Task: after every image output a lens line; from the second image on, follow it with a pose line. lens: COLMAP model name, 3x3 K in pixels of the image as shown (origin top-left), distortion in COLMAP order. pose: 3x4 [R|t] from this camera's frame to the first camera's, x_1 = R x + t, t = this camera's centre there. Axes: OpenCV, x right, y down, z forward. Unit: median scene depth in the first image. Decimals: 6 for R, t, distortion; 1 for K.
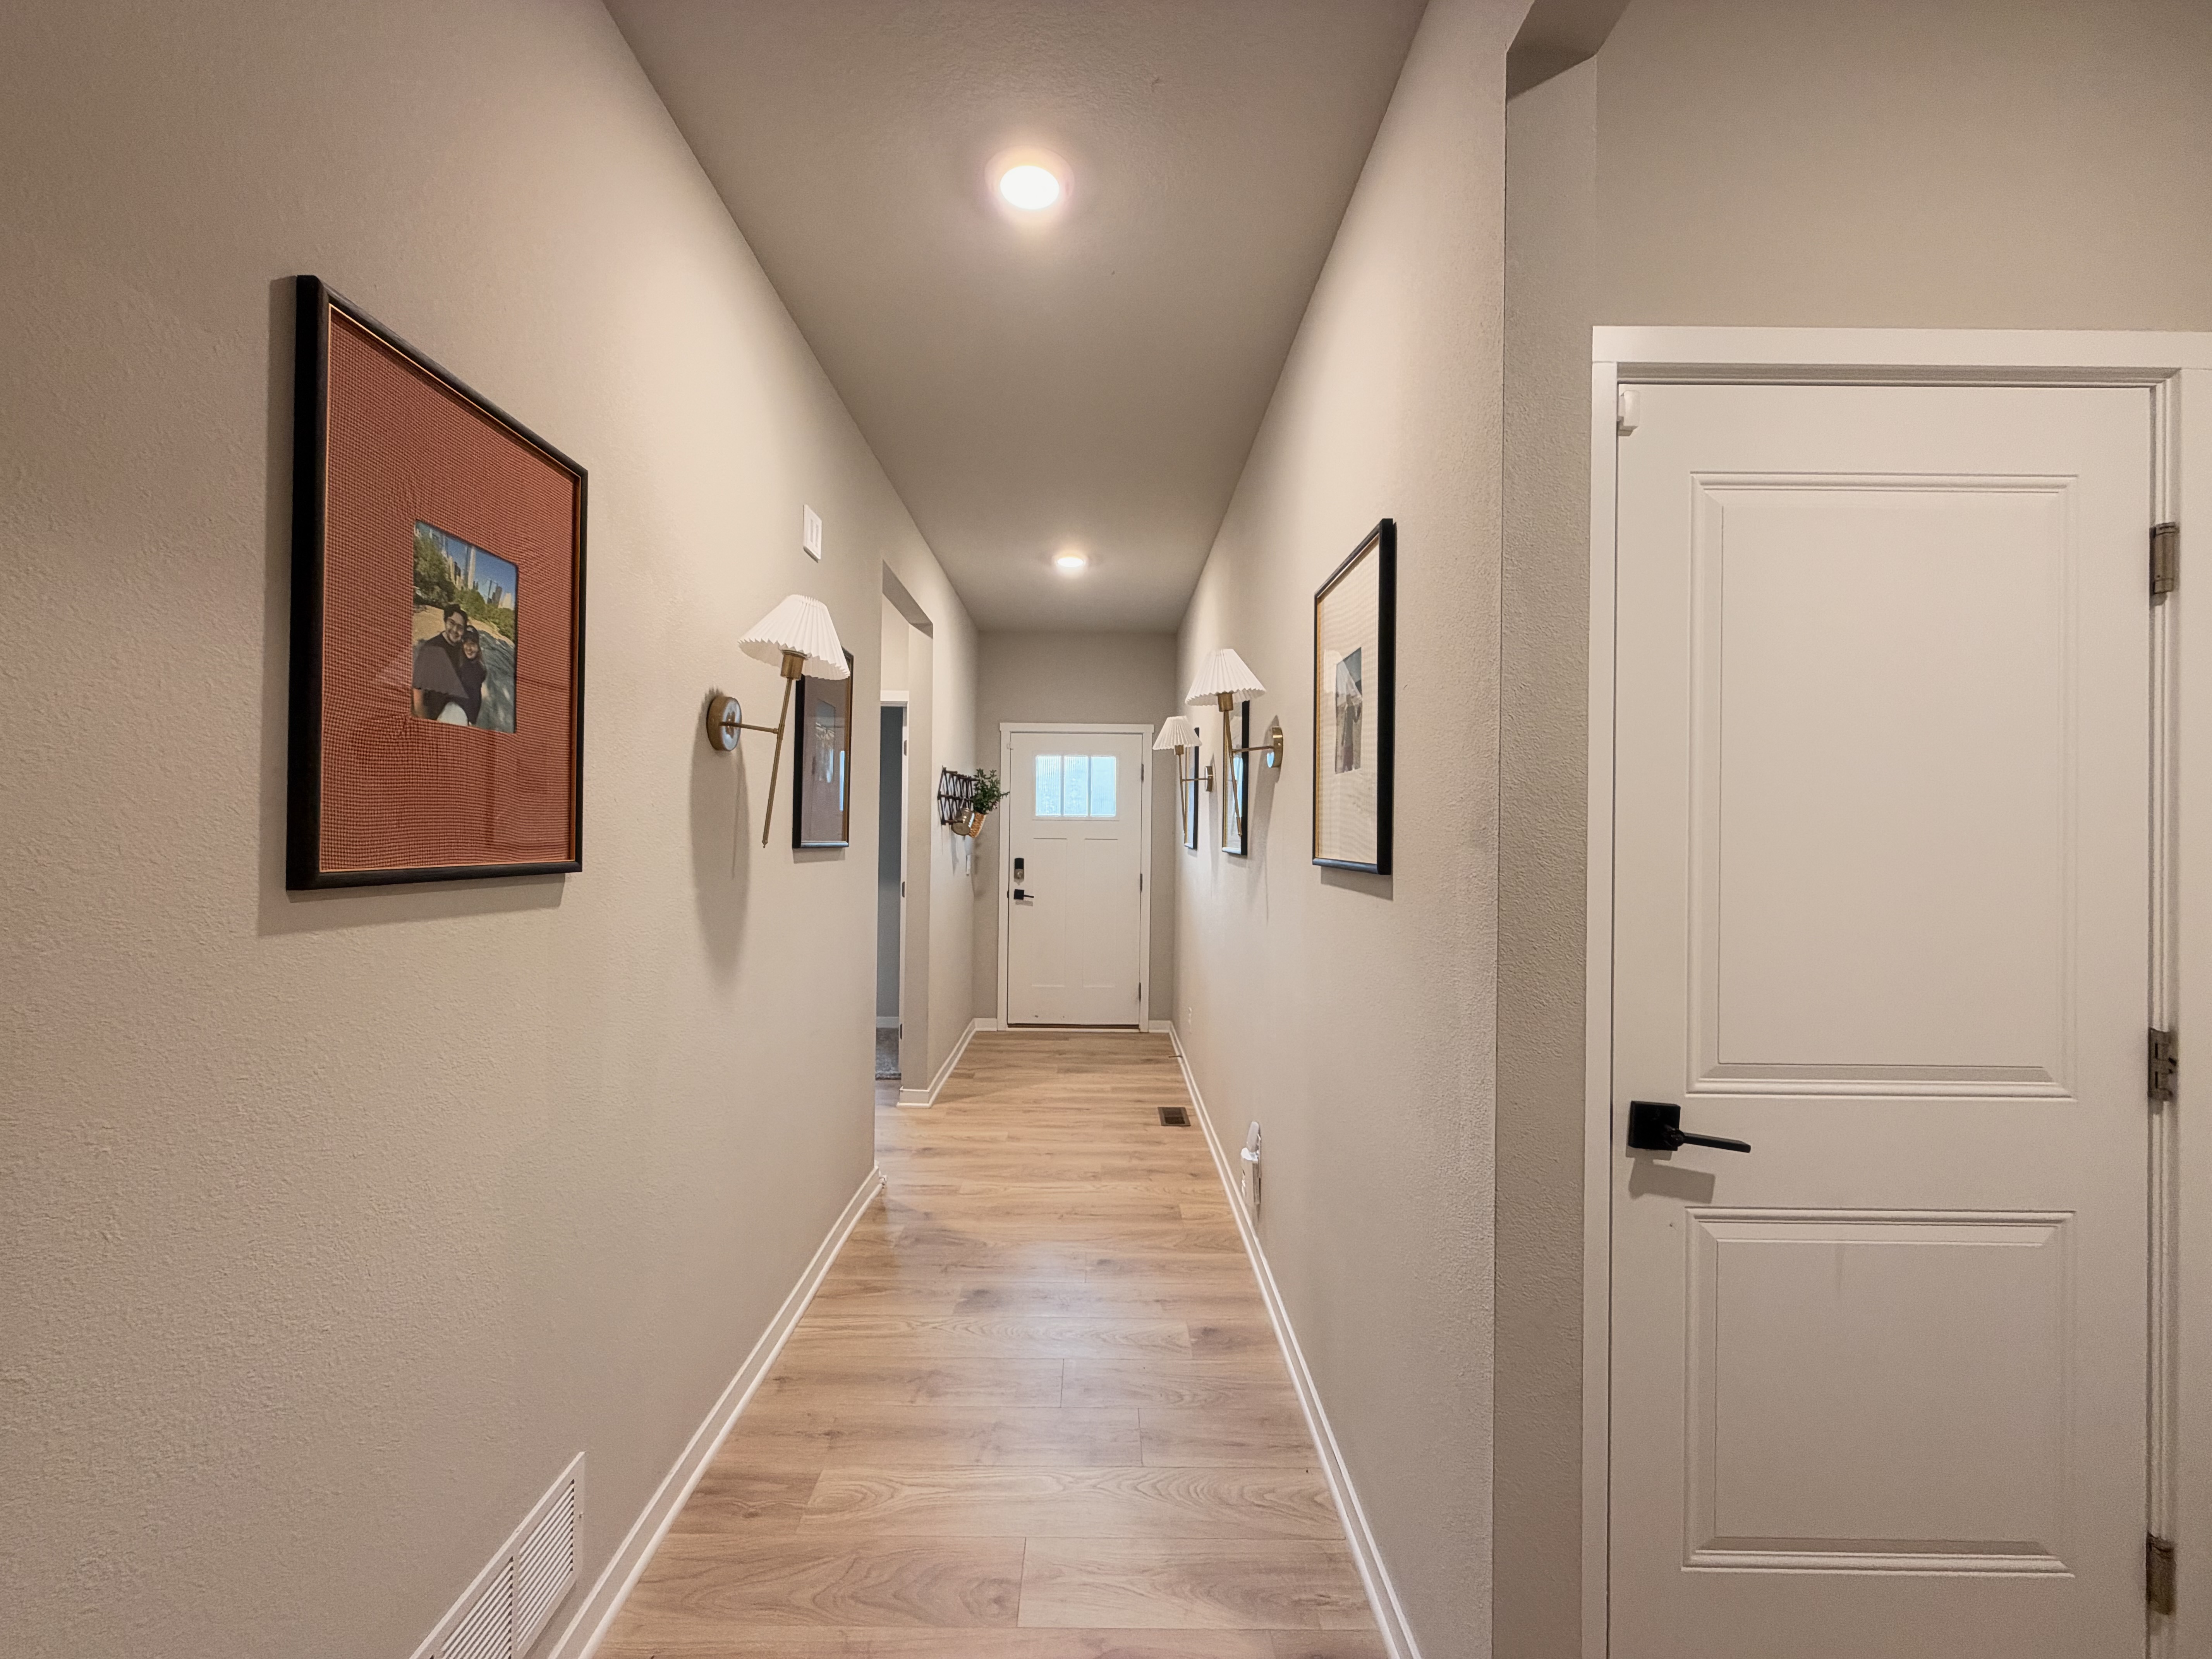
lens RADIAL K [[882.6, 0, 1101.2], [0, 882.6, 828.2], [0, 0, 1]] dist [0.000505, 0.000596]
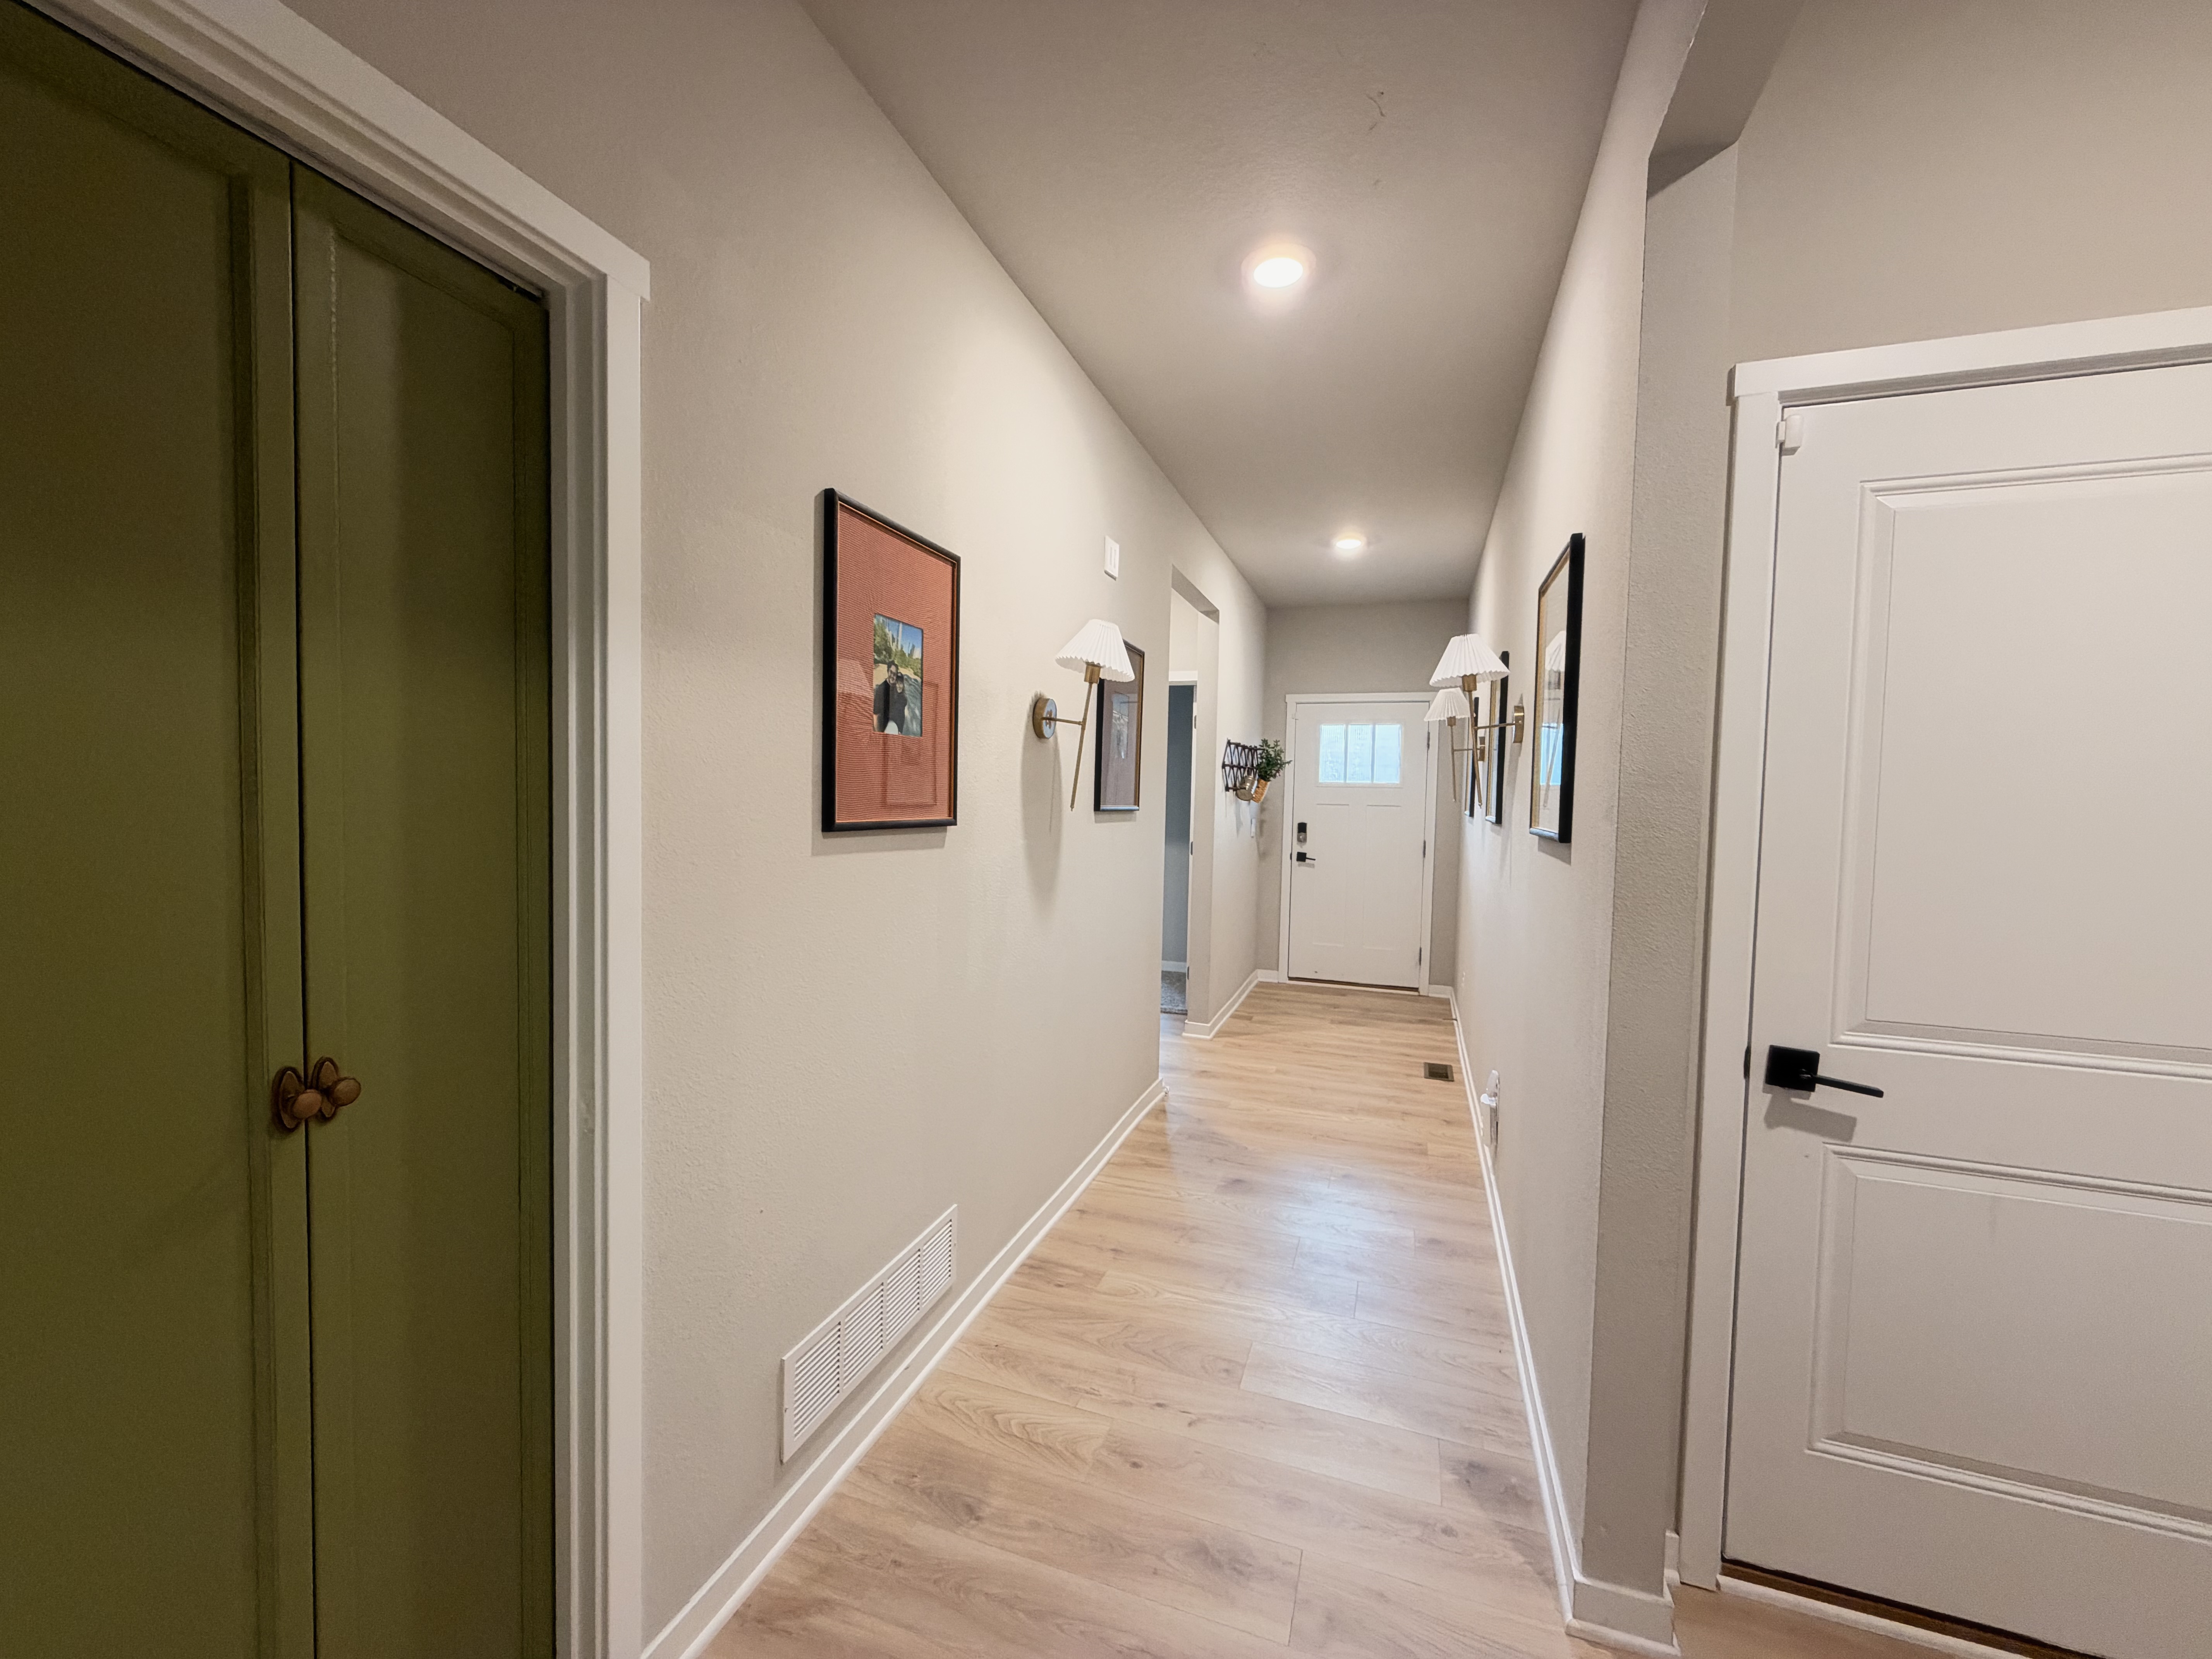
lens RADIAL K [[882.6, 0, 1106.0], [0, 882.6, 830.4], [0, 0, 1]] dist [0.000505, 0.000596]
pose [[0.943808, 0.023405, -0.329664, 0.118139], [-0.008841, 0.998920, 0.045607, -0.010551], [0.330376, -0.040130, 0.942996, -0.266106]]
